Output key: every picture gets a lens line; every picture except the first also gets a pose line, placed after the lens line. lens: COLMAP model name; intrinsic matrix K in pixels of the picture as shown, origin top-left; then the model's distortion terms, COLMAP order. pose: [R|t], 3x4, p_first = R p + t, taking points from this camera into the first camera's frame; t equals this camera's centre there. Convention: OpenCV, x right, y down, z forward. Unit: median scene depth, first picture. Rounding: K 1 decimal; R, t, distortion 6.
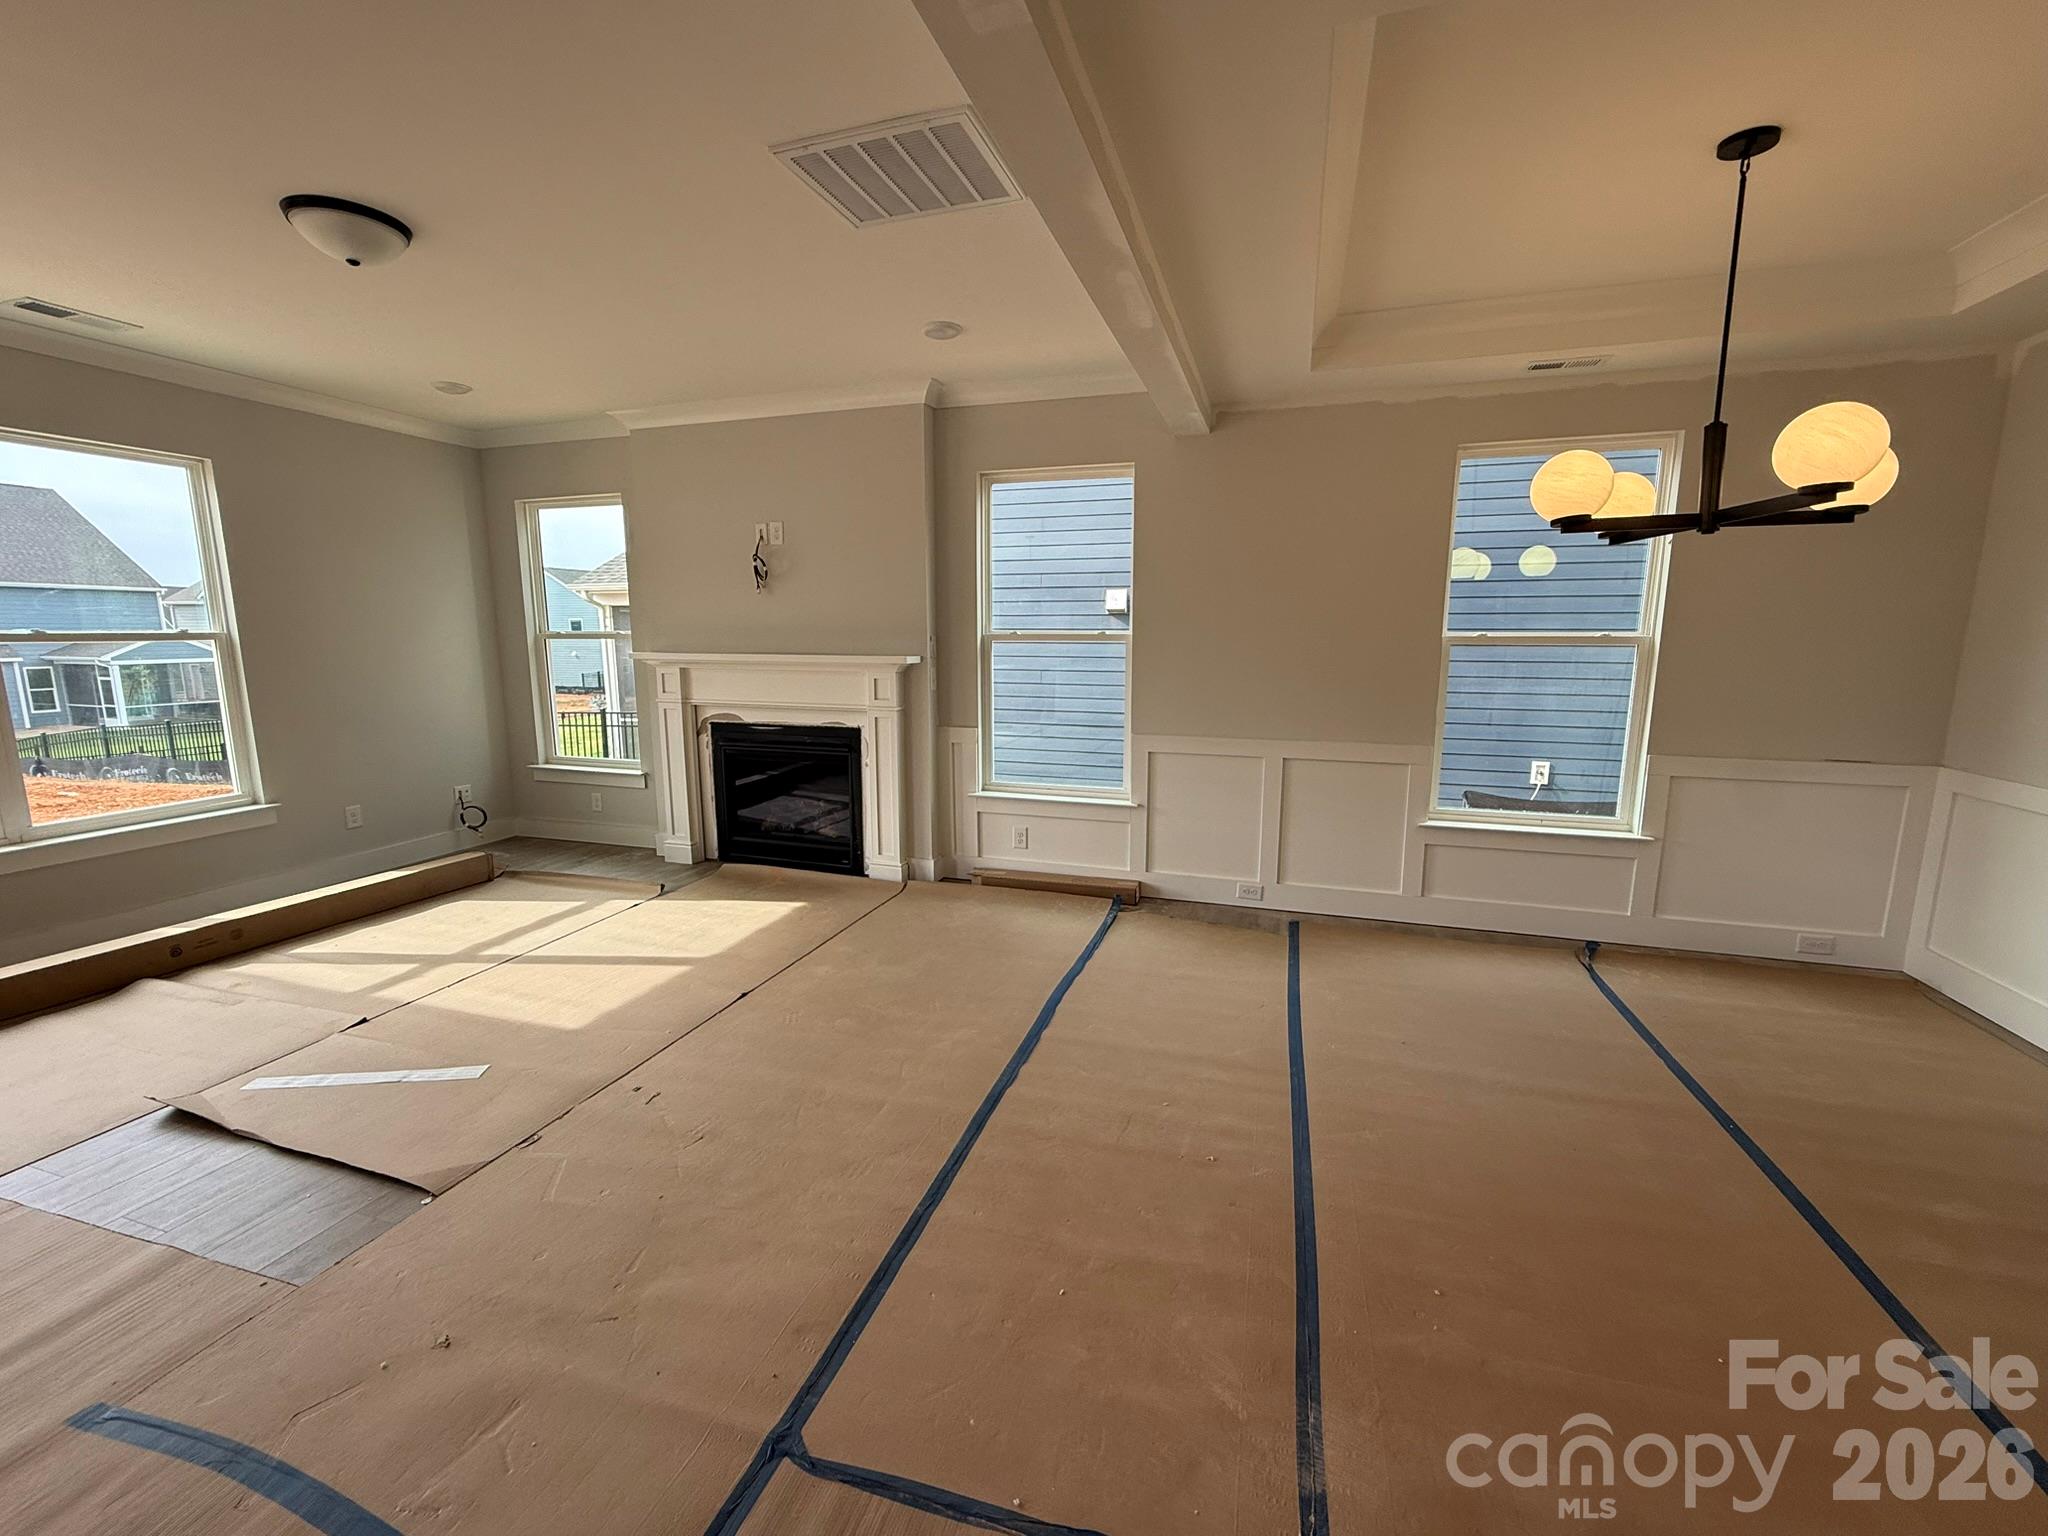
lens RADIAL K [[831.3, 0, 1020.8], [0, 831.3, 765.8], [0, 0, 1]] dist [-0.000338, 0.000098]
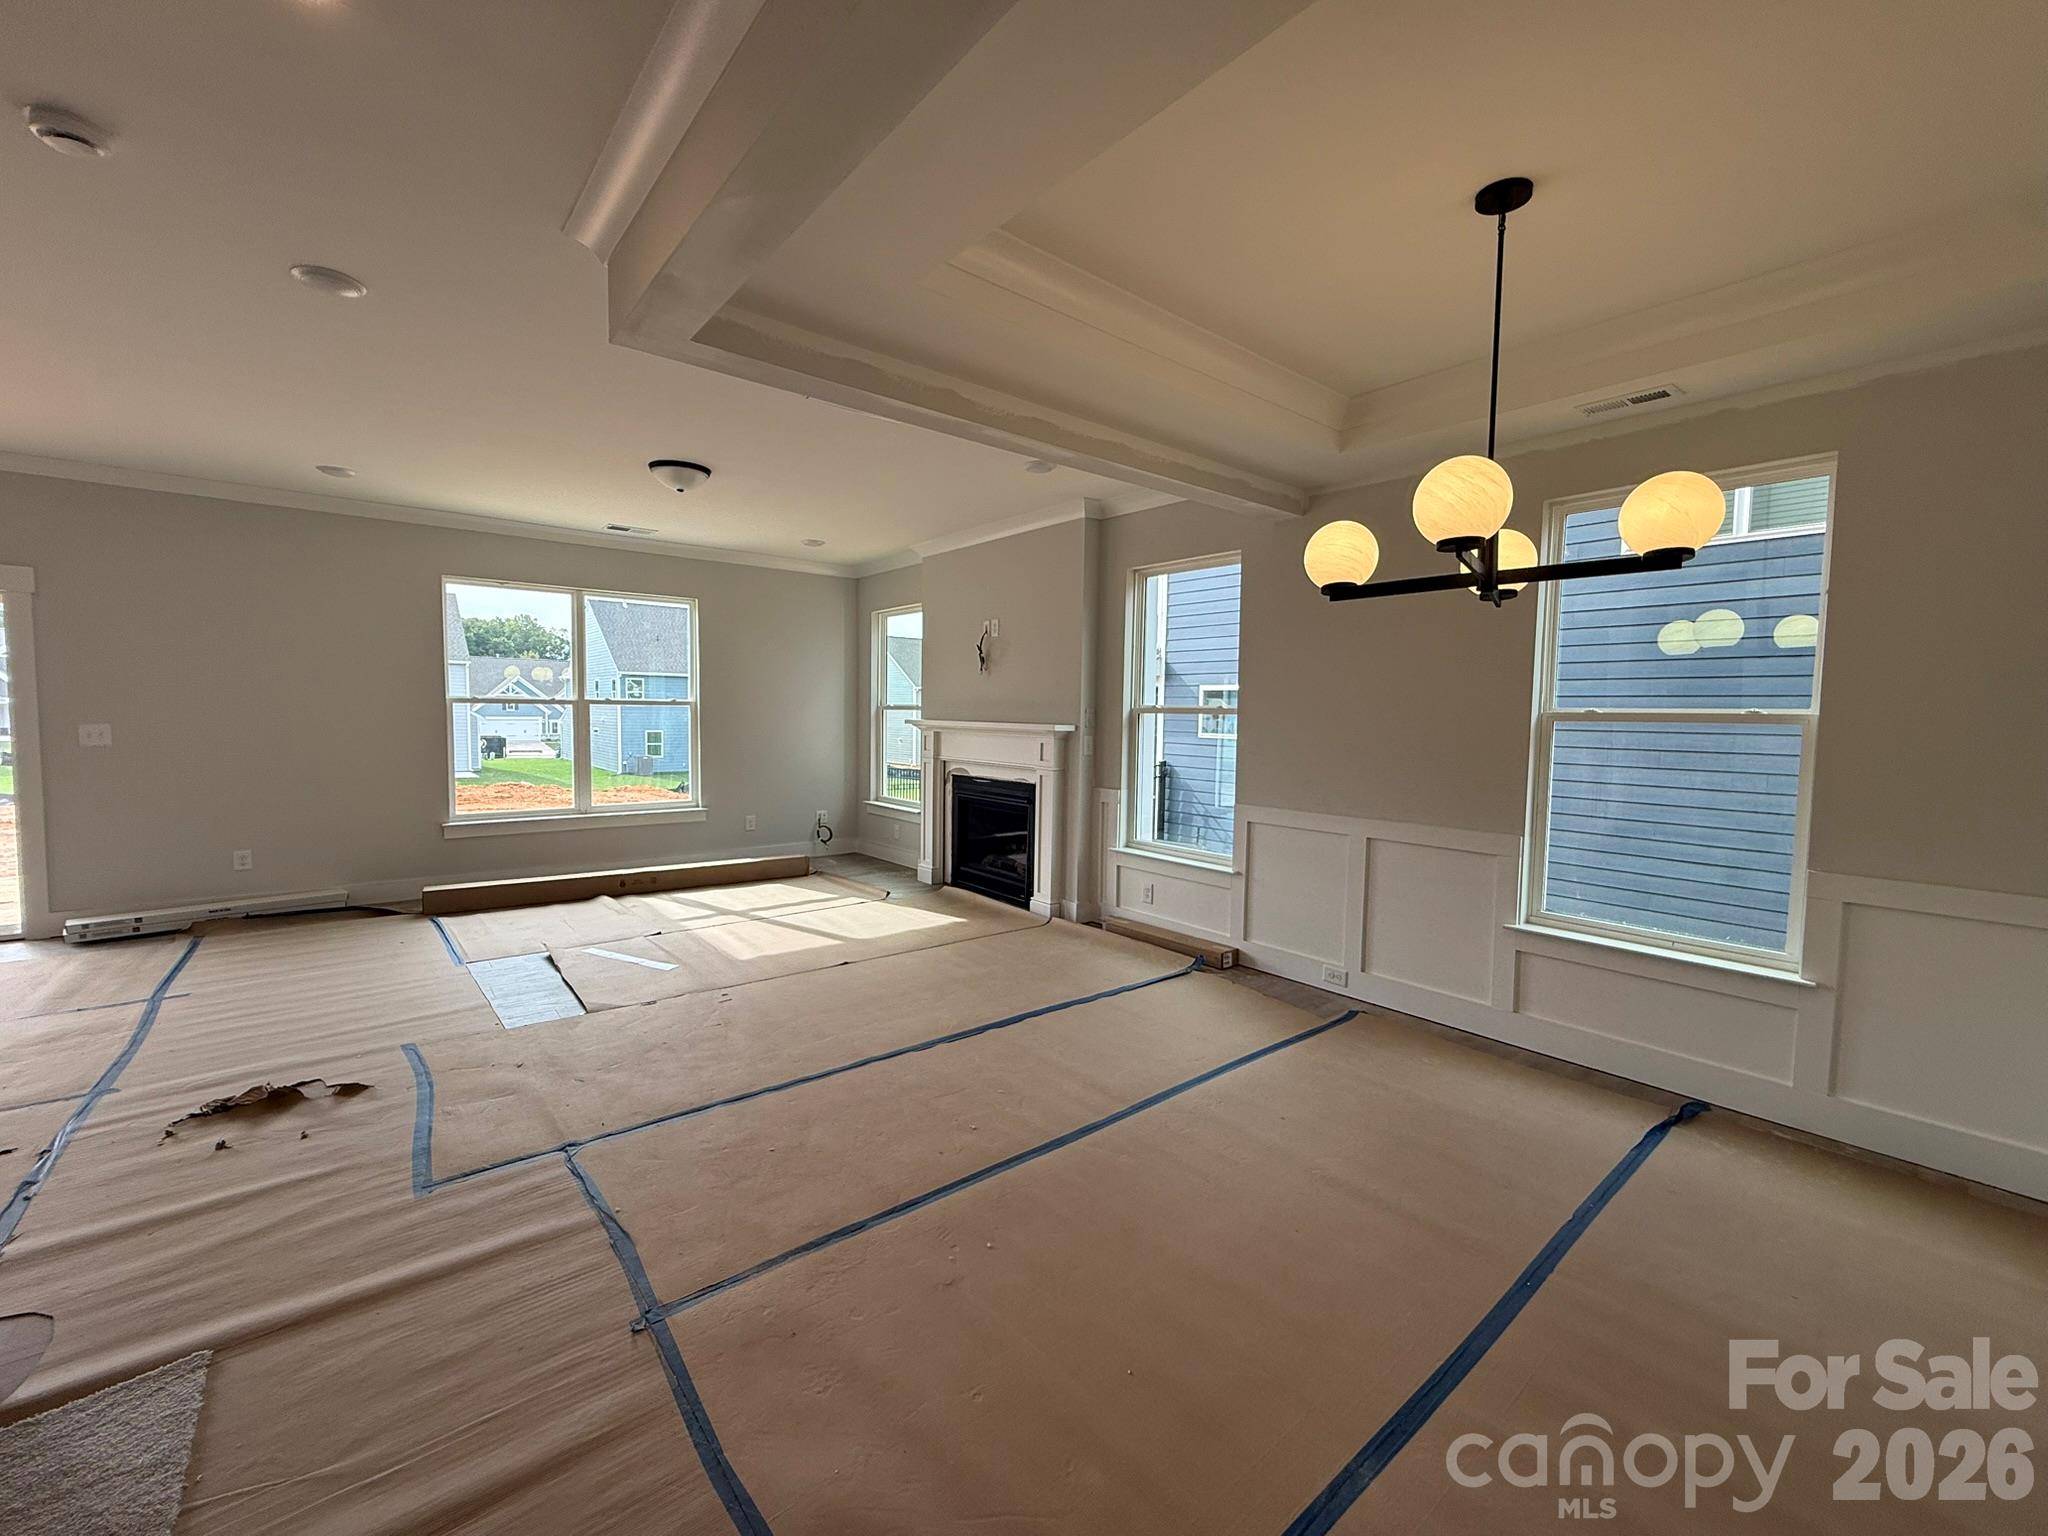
lens RADIAL K [[830.3, 0, 1024.3], [0, 830.3, 768.3], [0, 0, 1]] dist [0.000402, -0.000034]
pose [[0.839897, 0.048882, -0.540540, 0.457464], [-0.101296, 0.992555, -0.067635, 0.014816], [0.533209, 0.111561, 0.838595, -0.014906]]
